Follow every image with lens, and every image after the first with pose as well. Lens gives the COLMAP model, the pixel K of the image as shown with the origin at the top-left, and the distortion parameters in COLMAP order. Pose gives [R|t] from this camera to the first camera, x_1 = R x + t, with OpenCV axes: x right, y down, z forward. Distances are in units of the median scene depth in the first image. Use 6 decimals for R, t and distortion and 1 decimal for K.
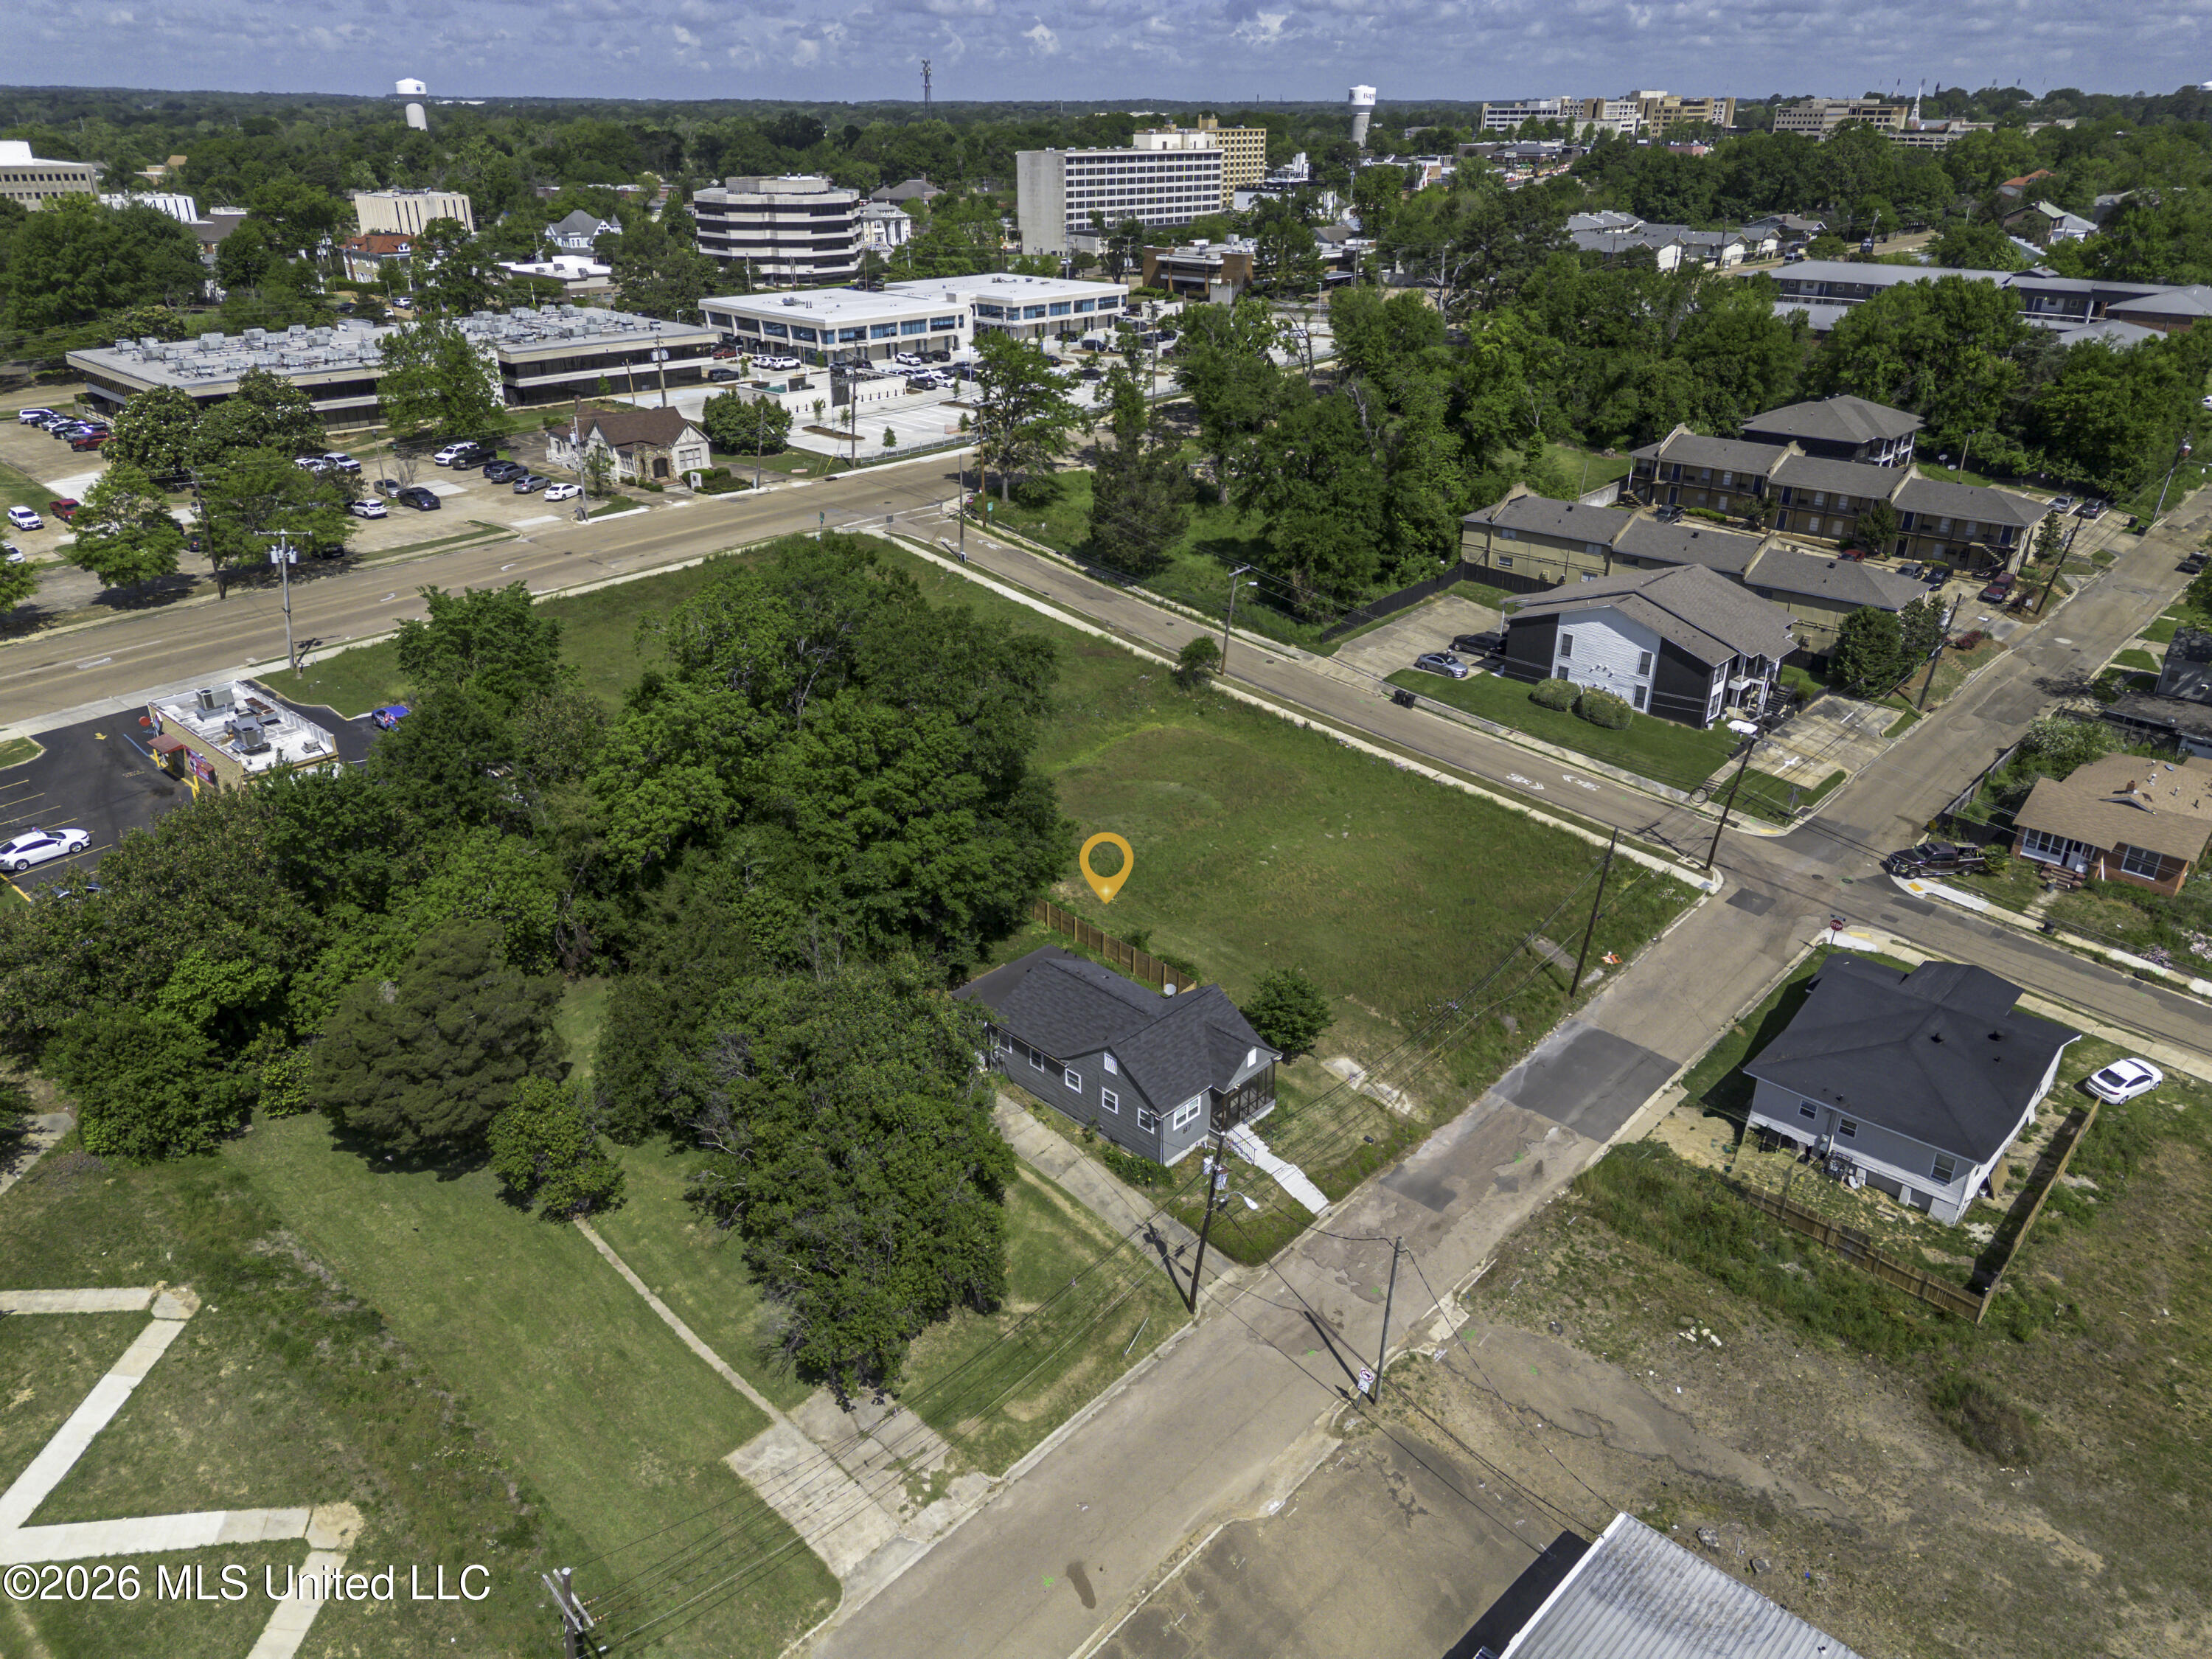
lens RADIAL K [[1562.4, 0, 1106.0], [0, 1562.4, 829.5], [0, 0, 1]] dist [0.077763, -0.069569]
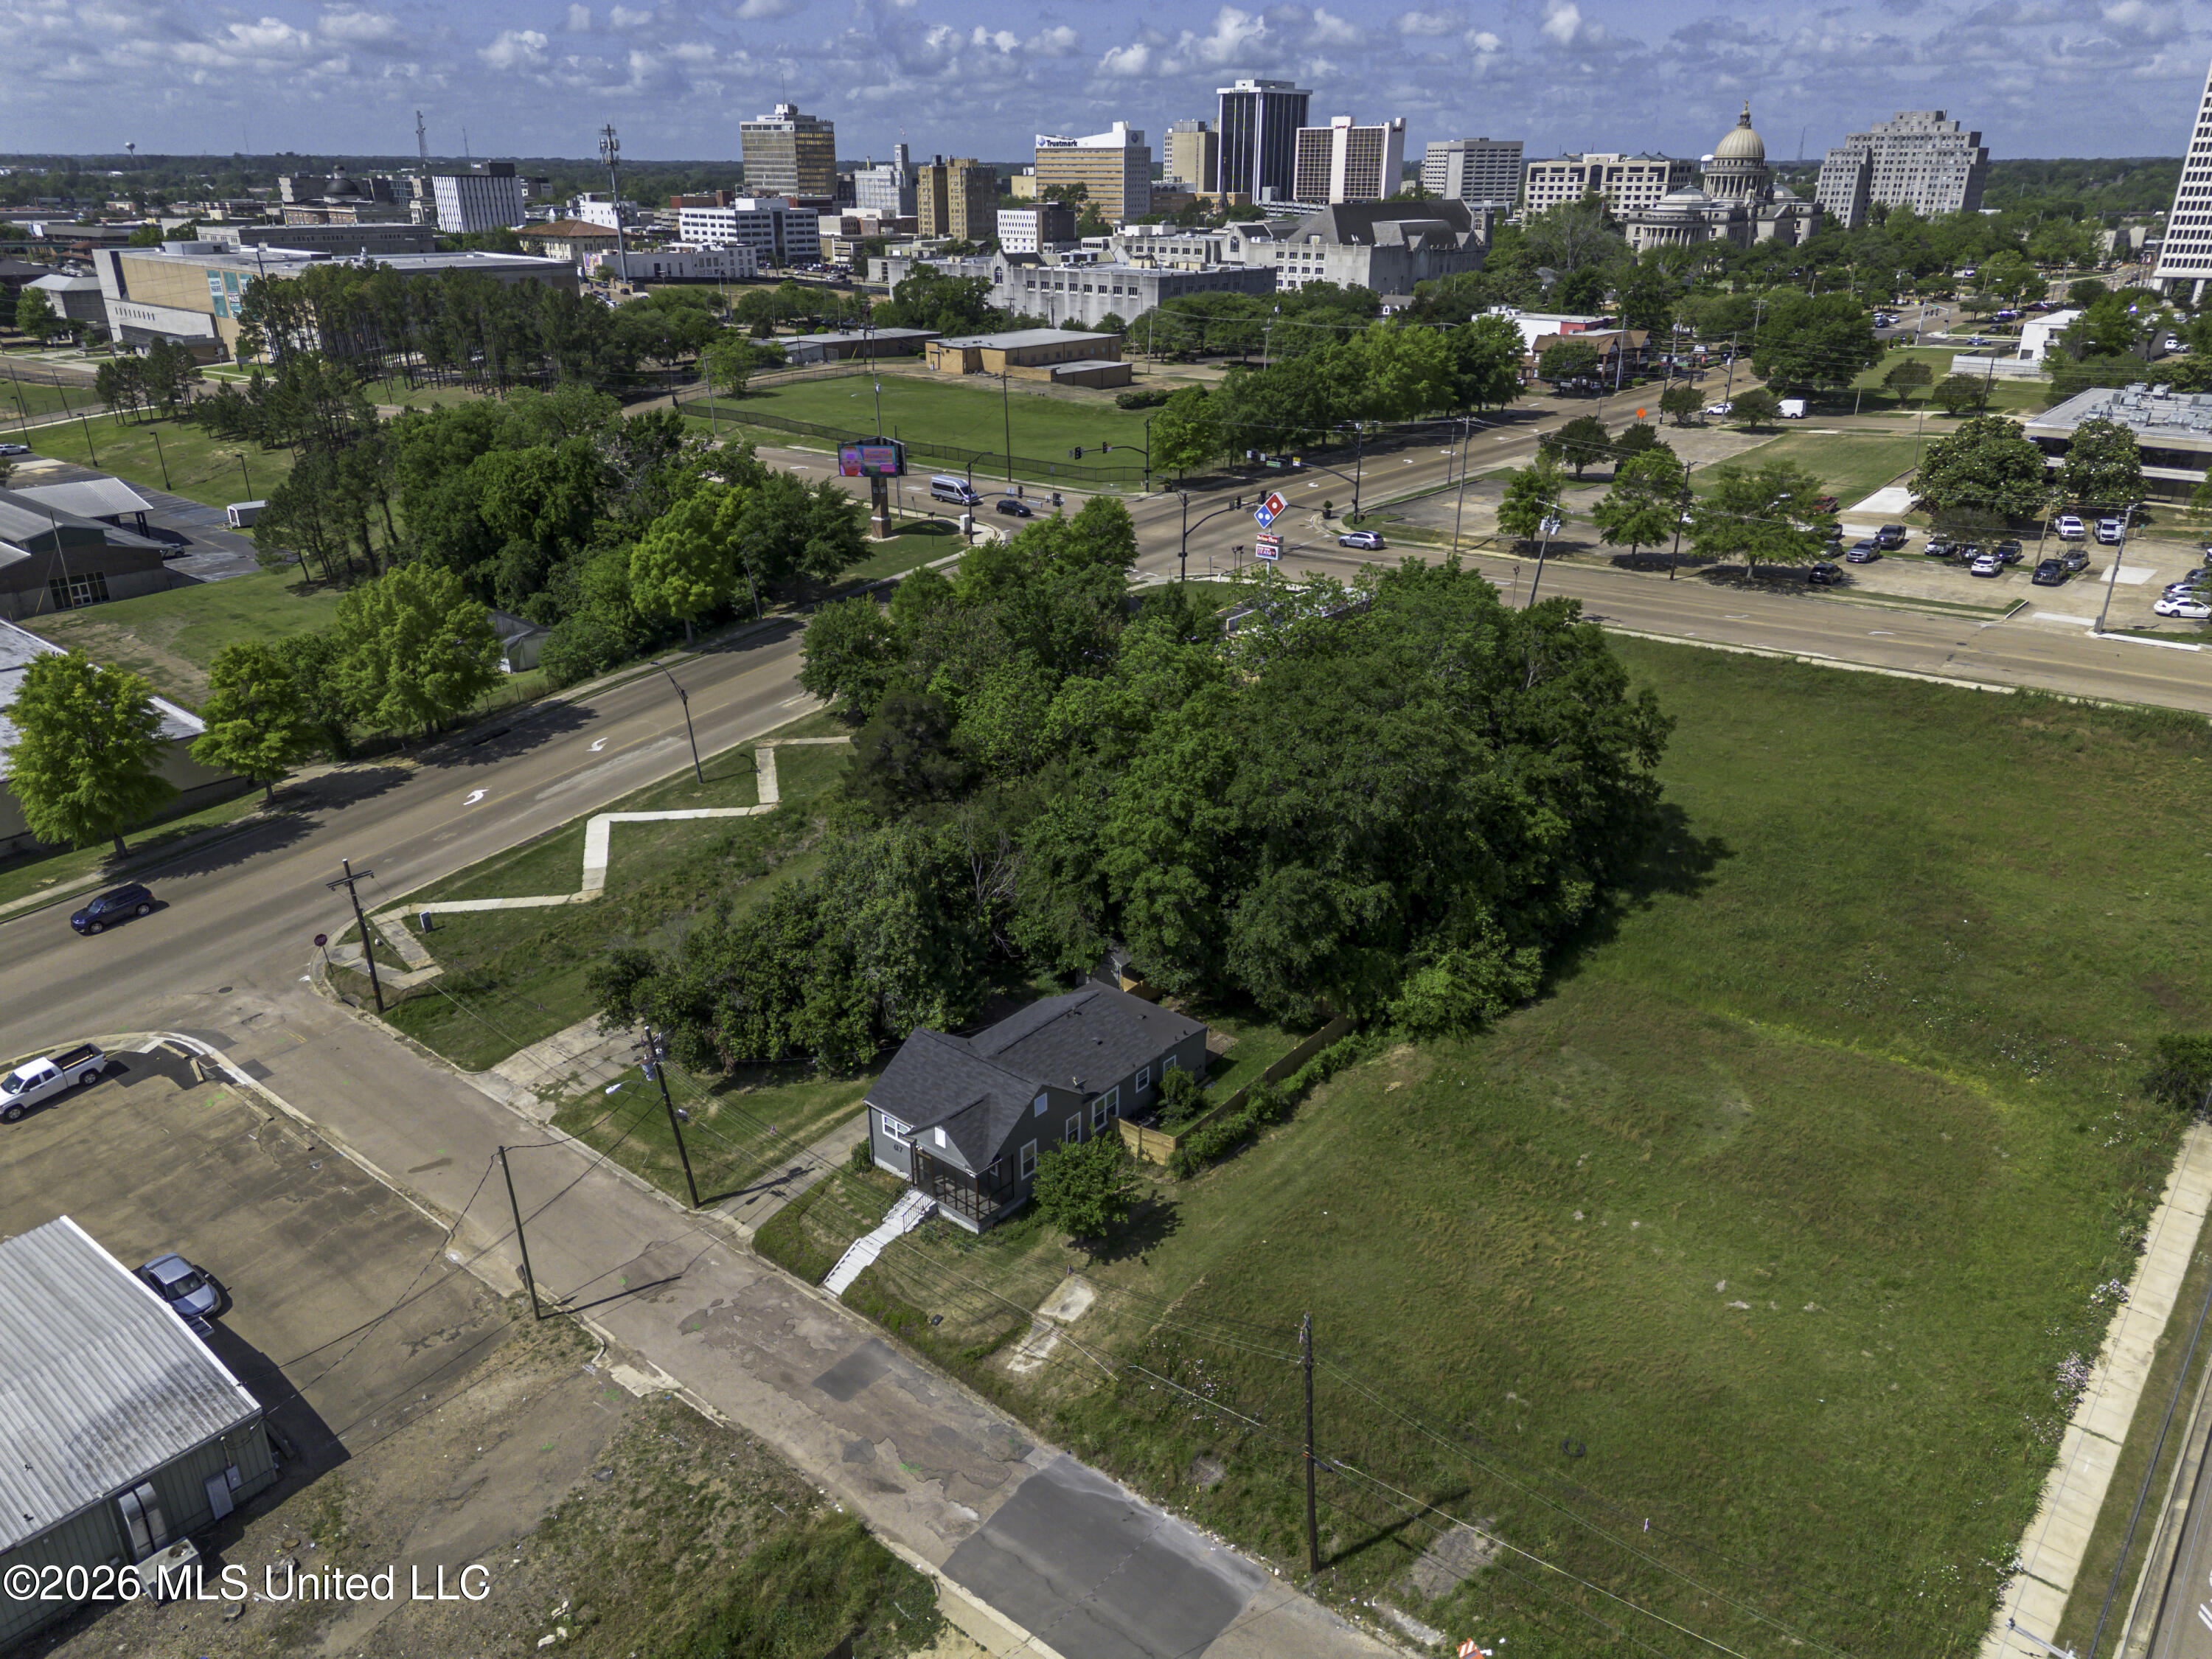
lens RADIAL K [[1562.4, 0, 1106.0], [0, 1562.4, 829.5], [0, 0, 1]] dist [0.077763, -0.069569]
pose [[0.059963, 0.384934, -0.920994, 0.616032], [-0.420362, 0.846590, 0.326468, -0.240100], [0.905373, 0.367575, 0.212575, 0.602557]]
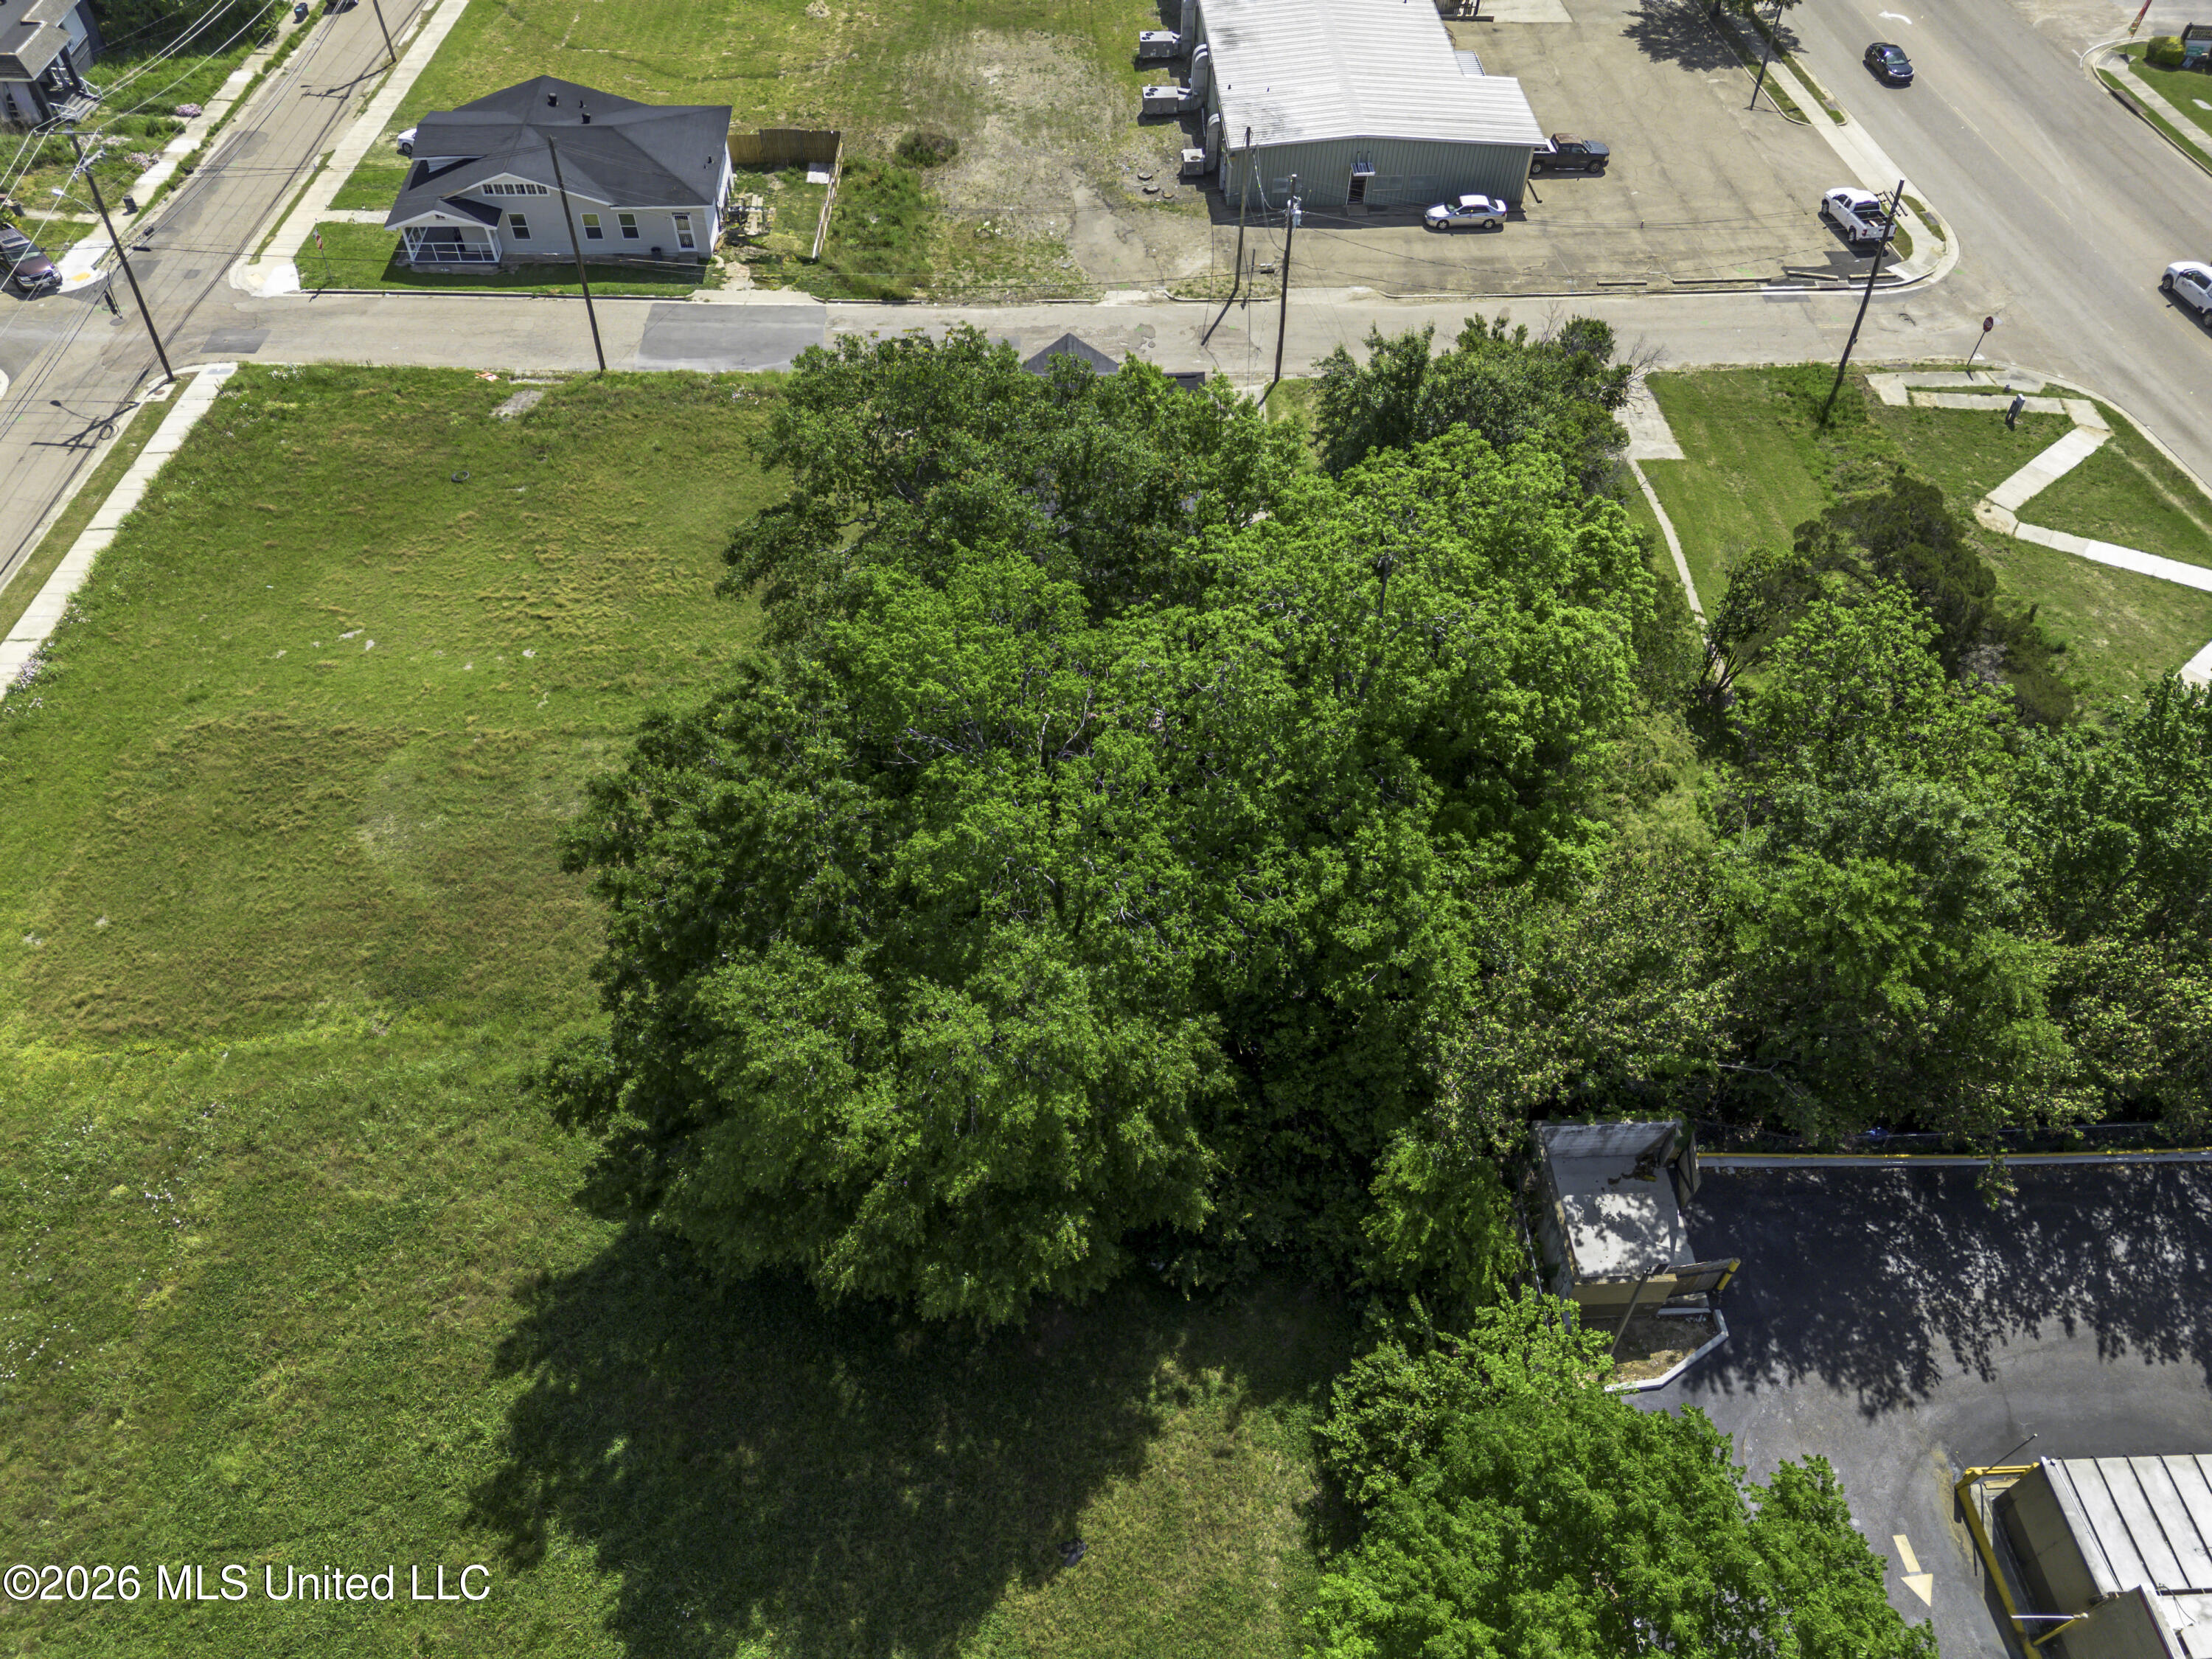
lens RADIAL K [[1566.0, 0, 1106.0], [0, 1566.0, 829.5], [0, 0, 1]] dist [0.053986, -0.033919]
pose [[-0.719335, -0.535474, 0.442521, -0.356576], [0.284024, 0.354638, 0.890821, -0.423289], [-0.633946, 0.766485, -0.103016, 0.943454]]
